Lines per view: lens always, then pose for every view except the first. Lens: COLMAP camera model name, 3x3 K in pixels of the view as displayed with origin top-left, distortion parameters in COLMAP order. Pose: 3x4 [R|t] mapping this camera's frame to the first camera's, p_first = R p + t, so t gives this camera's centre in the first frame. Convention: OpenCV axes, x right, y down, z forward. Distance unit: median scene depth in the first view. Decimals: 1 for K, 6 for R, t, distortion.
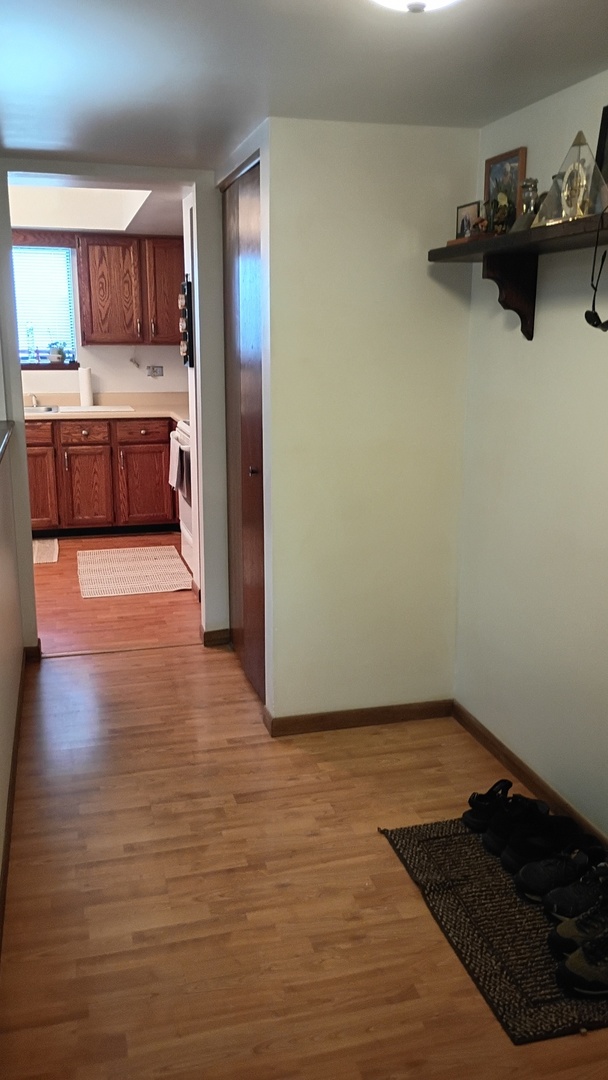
lens RADIAL K [[890.5, 0, 314.2], [0, 890.5, 514.1], [0, 0, 1]] dist [0.051089, 0.000602]
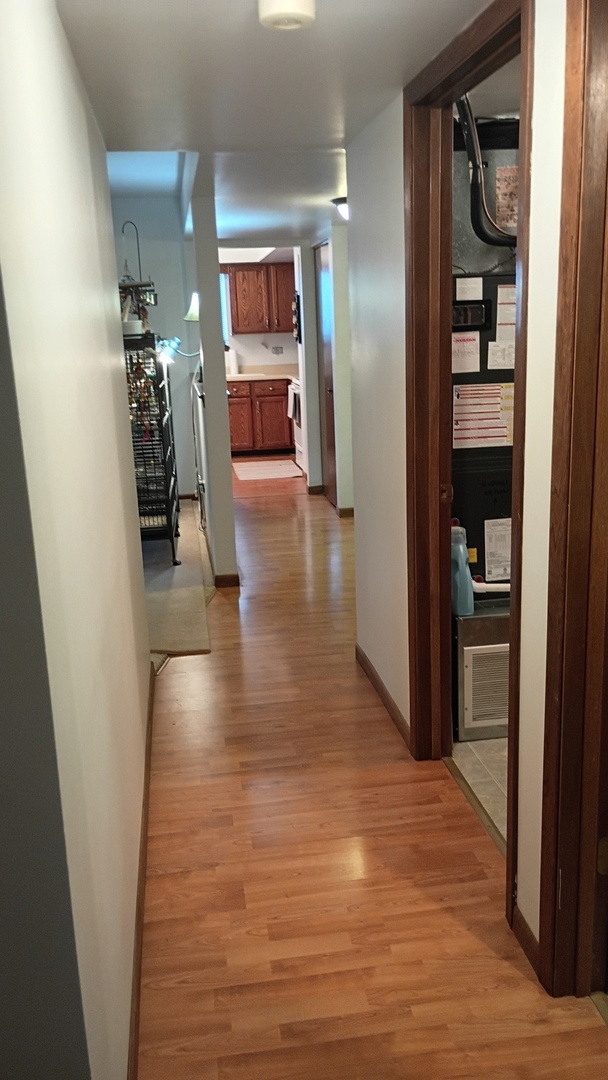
lens RADIAL K [[890.5, 0, 307.5], [0, 890.5, 540.9], [0, 0, 1]] dist [0.051089, 0.000602]
pose [[0.990778, -0.008774, -0.135212, 0.087335], [0.014218, 0.999124, 0.039348, 0.121097], [0.134748, -0.040907, 0.990035, -0.590668]]
